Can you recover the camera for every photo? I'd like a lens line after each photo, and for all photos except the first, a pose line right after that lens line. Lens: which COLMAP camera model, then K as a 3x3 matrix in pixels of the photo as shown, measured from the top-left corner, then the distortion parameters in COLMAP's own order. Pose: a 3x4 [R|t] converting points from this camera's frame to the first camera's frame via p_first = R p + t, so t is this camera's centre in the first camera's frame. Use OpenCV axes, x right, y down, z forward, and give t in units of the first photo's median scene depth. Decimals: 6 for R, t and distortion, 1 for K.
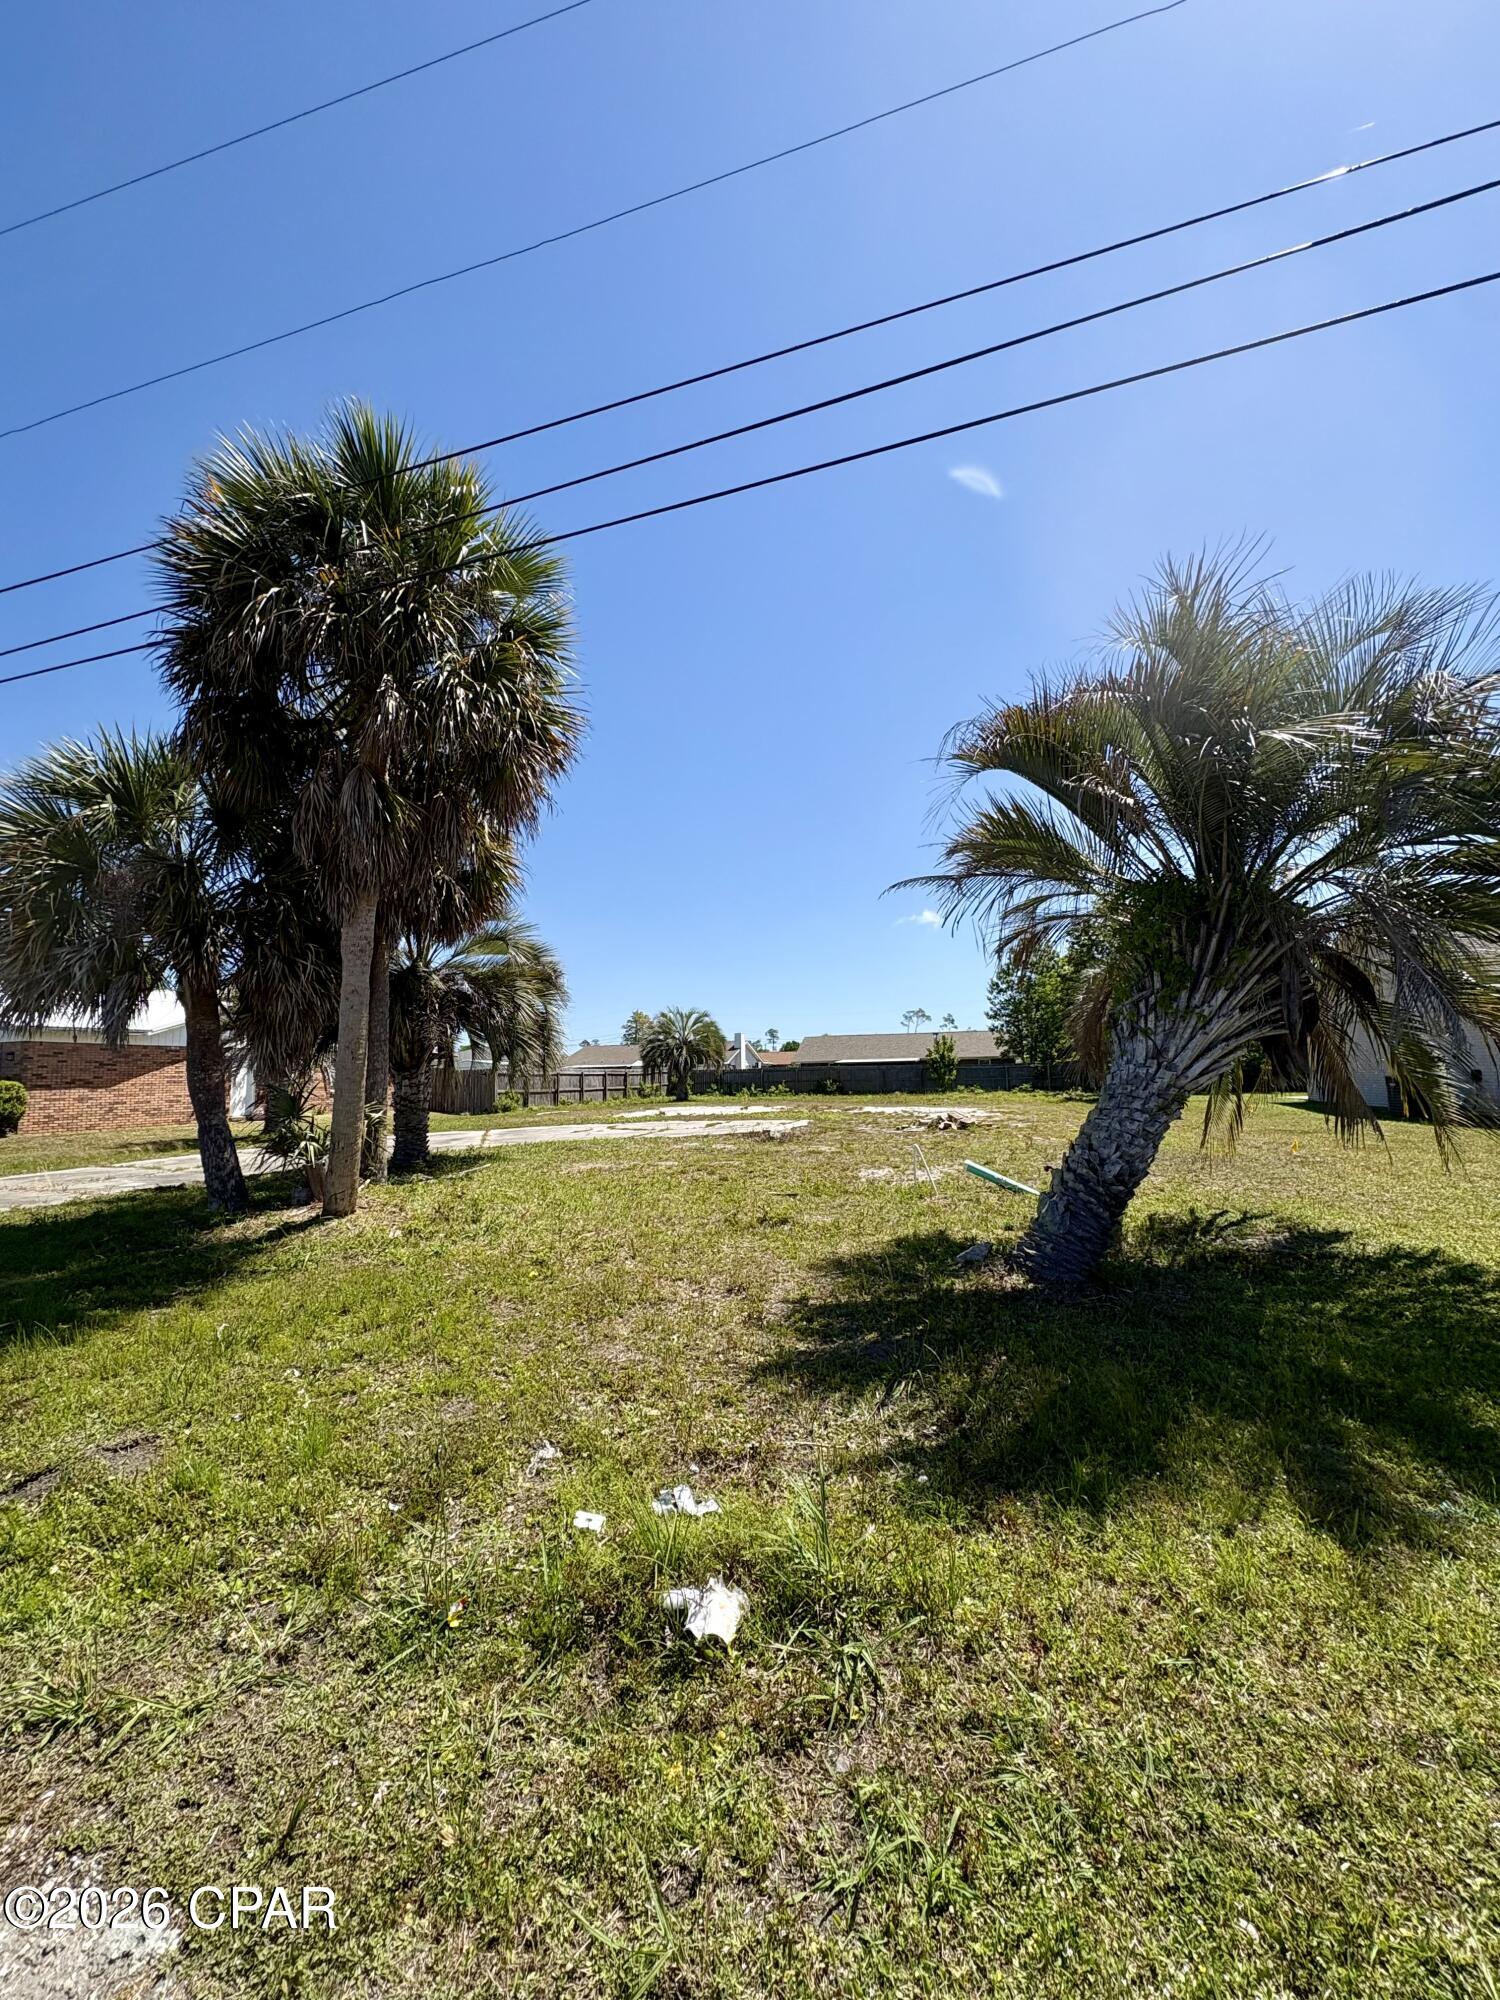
lens RADIAL K [[854.2, 0, 750.0], [0, 854.2, 1000.0], [0, 0, 1]] dist [0.000125, -0.000001]
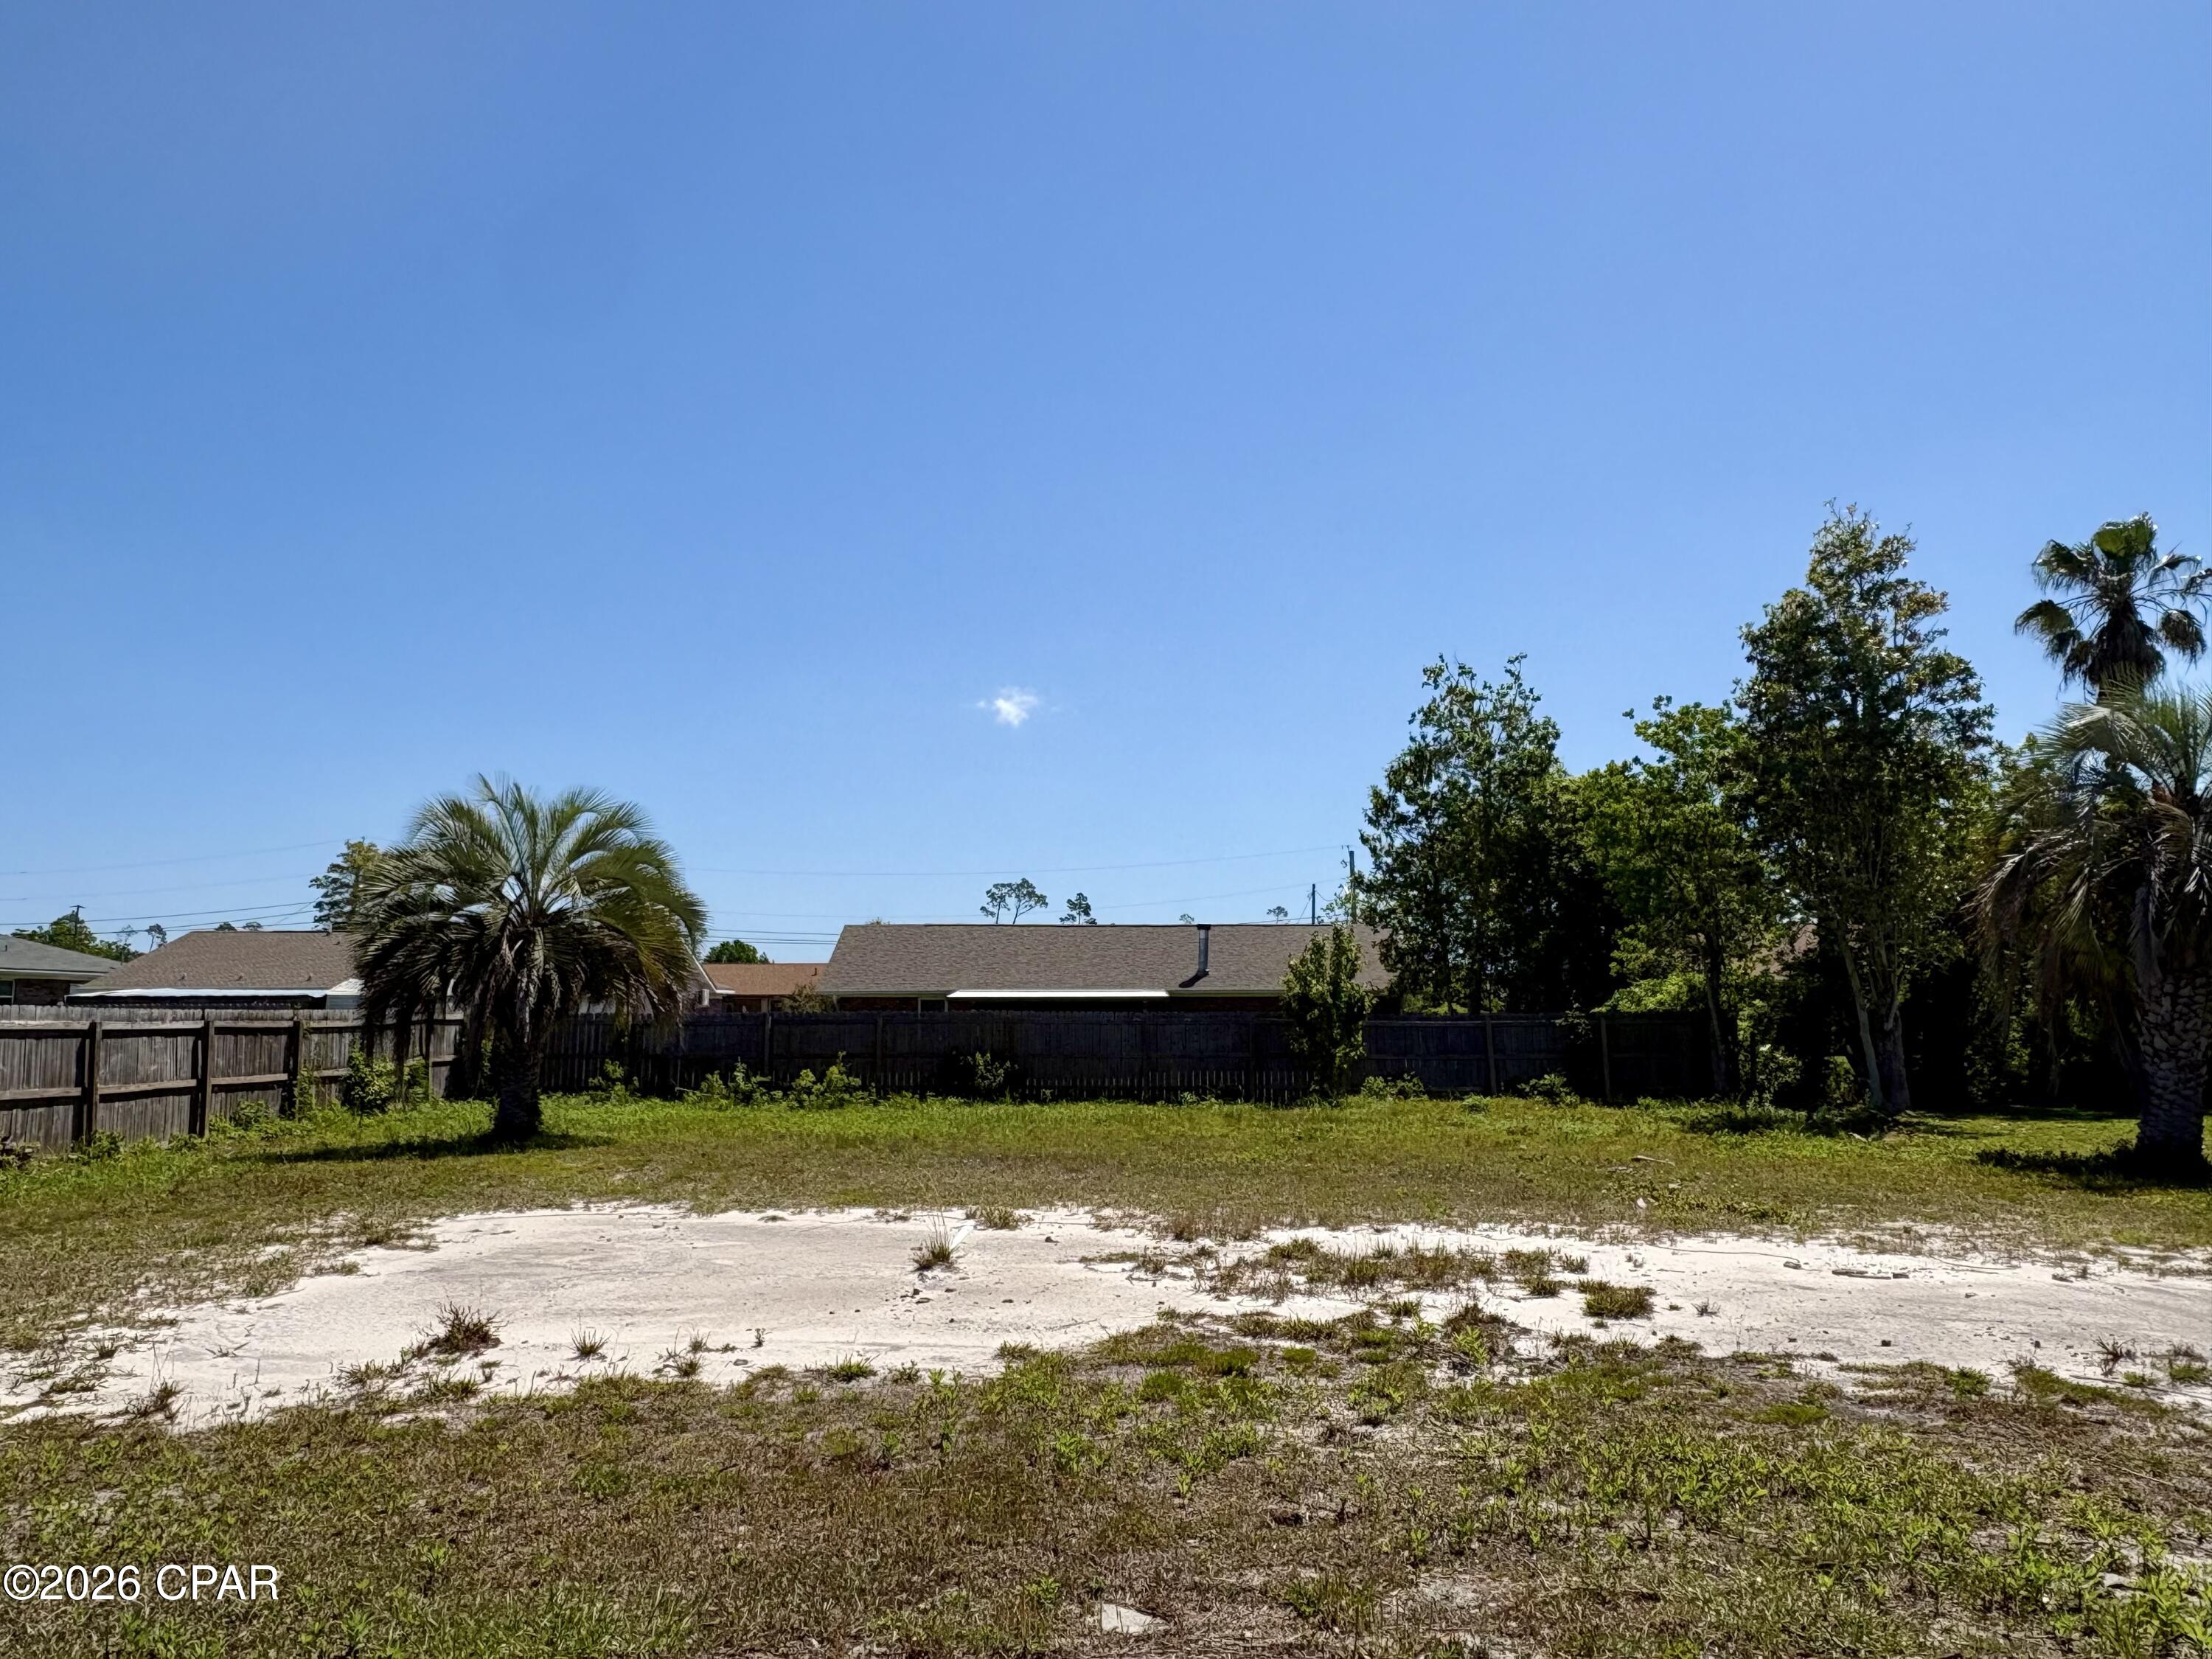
lens RADIAL K [[1671.7, 0, 1106.0], [0, 1671.7, 829.5], [0, 0, 1]] dist [-0.000468, -0.001996]
pose [[0.959211, 0.049093, 0.278397, -0.049235], [-0.042684, 0.998667, -0.029038, 0.027801], [-0.279451, 0.015971, 0.960027, 0.418719]]
